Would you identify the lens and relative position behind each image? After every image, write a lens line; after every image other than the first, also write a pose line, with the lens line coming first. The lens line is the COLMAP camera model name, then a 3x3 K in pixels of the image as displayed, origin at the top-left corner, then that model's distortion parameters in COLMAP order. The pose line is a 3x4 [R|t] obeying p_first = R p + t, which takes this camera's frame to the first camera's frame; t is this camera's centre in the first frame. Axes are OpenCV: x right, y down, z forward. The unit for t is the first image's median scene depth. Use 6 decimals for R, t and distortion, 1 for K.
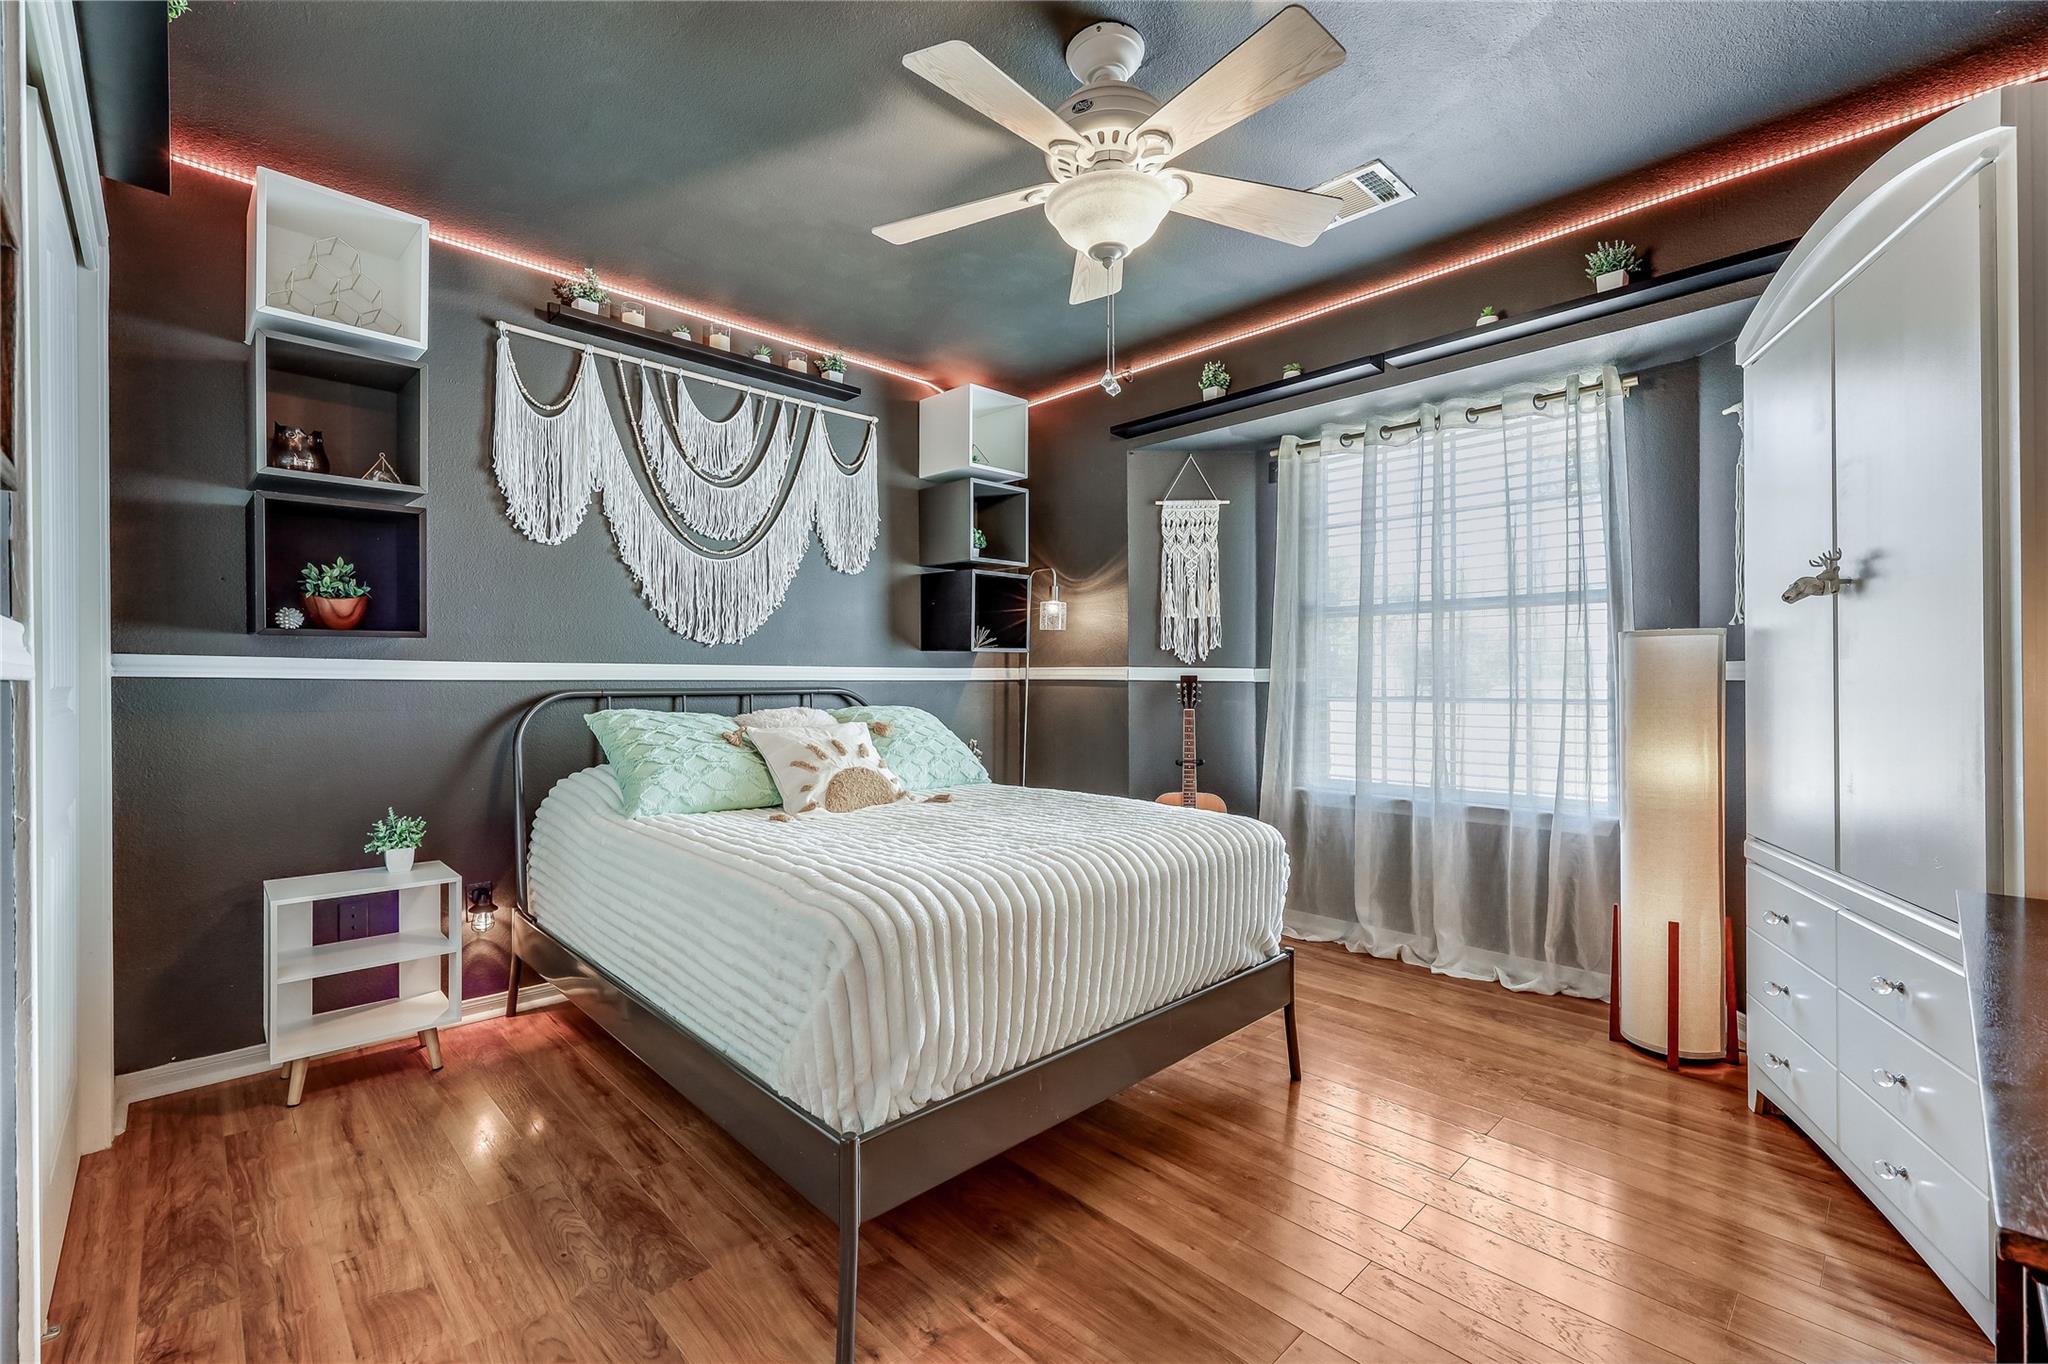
lens RADIAL K [[827.7, 0, 1023.8], [0, 827.7, 683.7], [0, 0, 1]] dist [-0.003379, 0.000164]
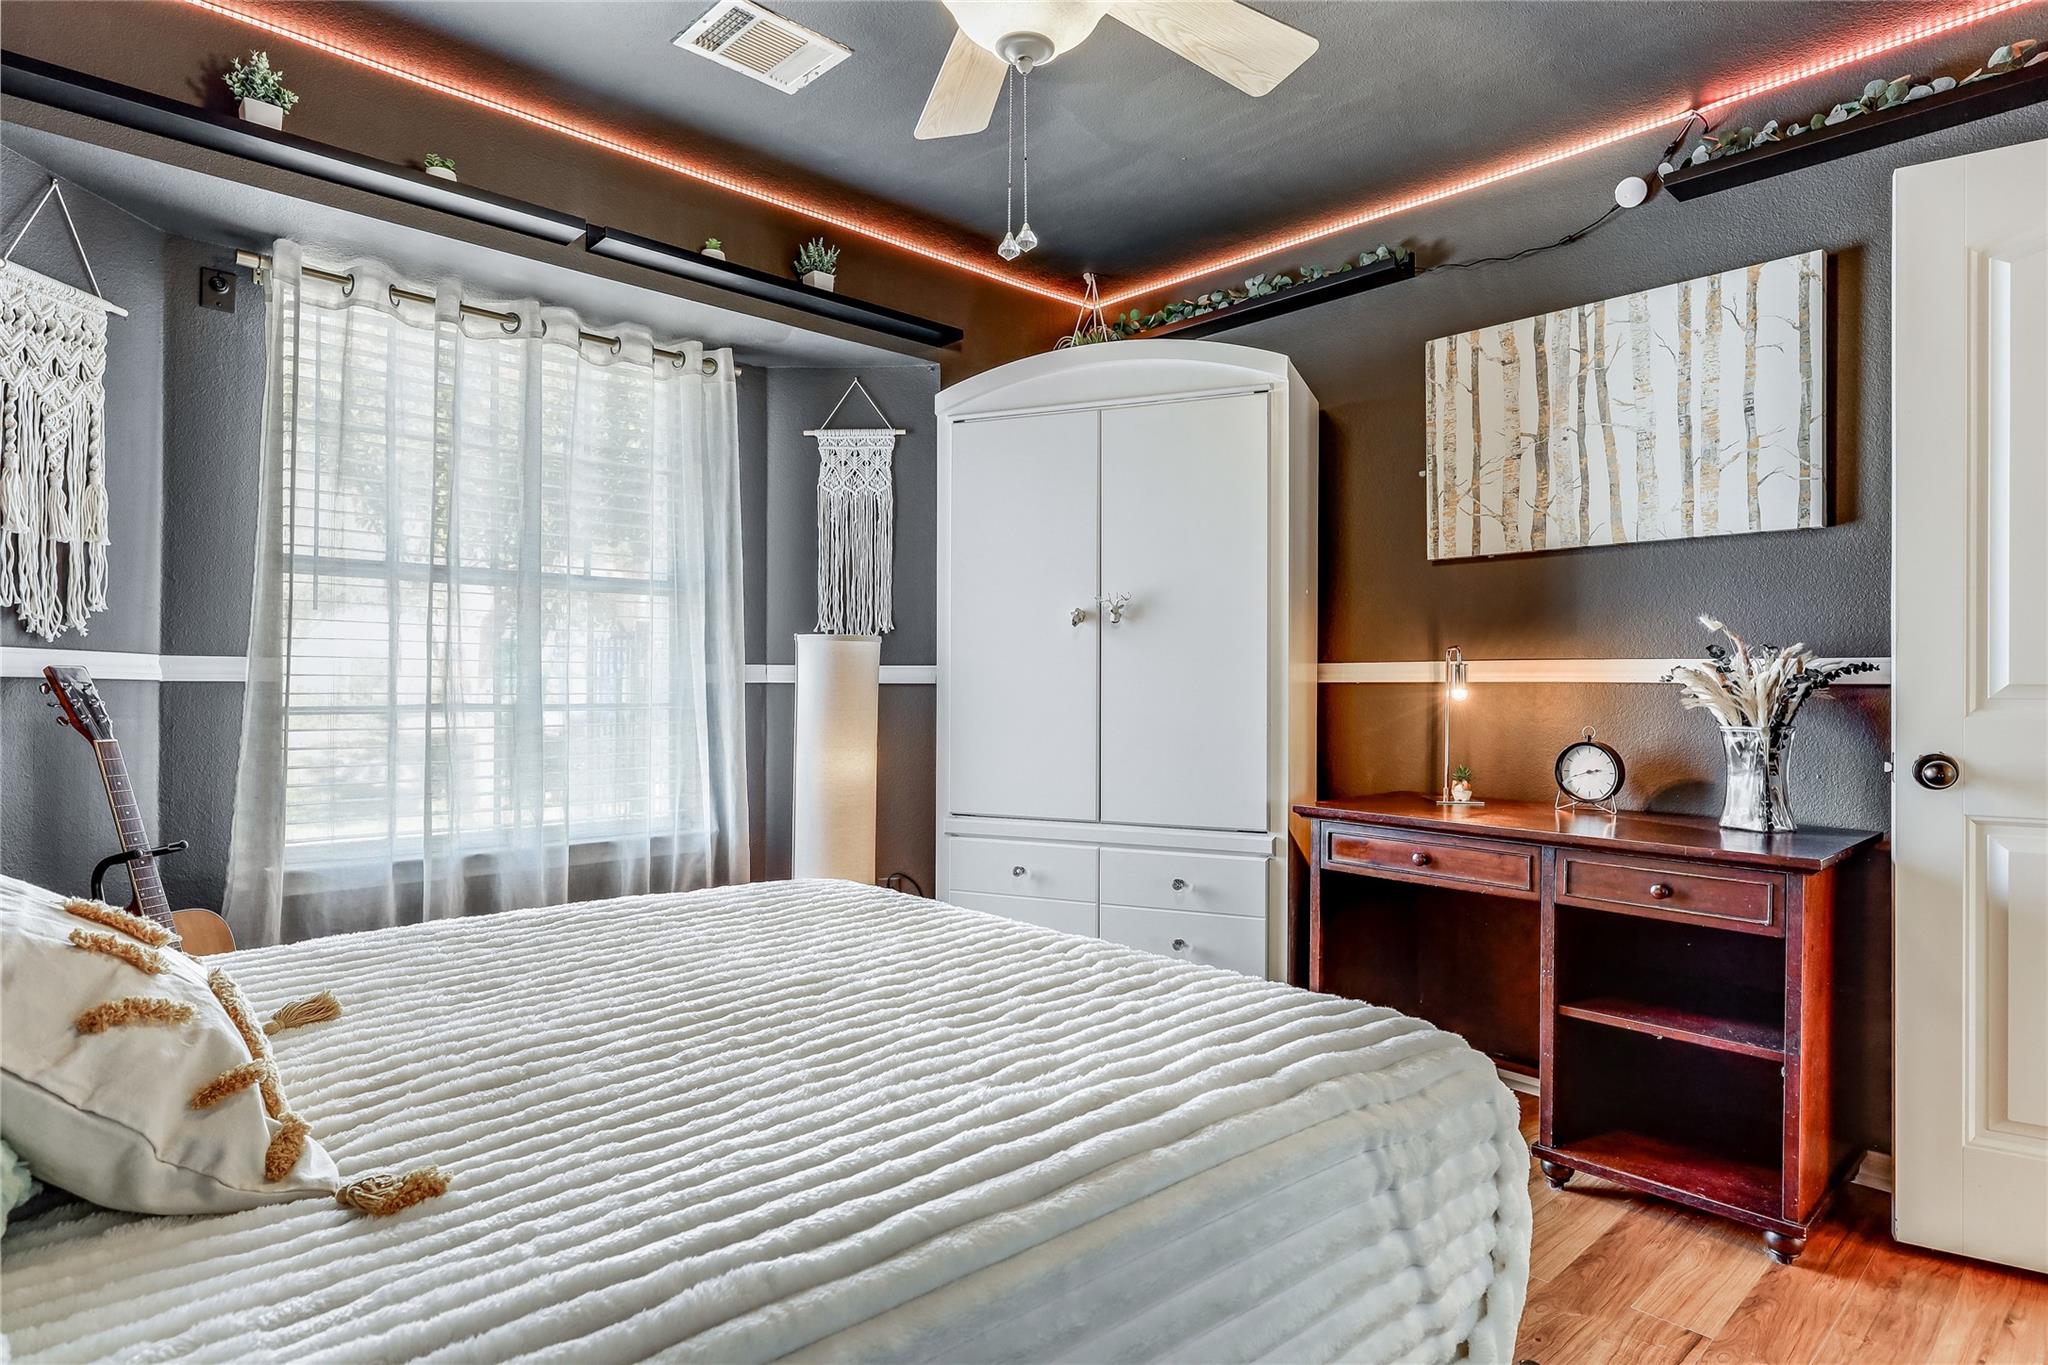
lens RADIAL K [[1102.0, 0, 1023.0], [0, 1102.0, 680.0], [0, 0, 1]] dist [0.002127, 0.000305]
pose [[0.039803, 0.006902, 0.999184, -0.392984], [-0.000893, 0.999976, -0.006872, 0.000714], [-0.999207, -0.000619, 0.039808, 0.460922]]
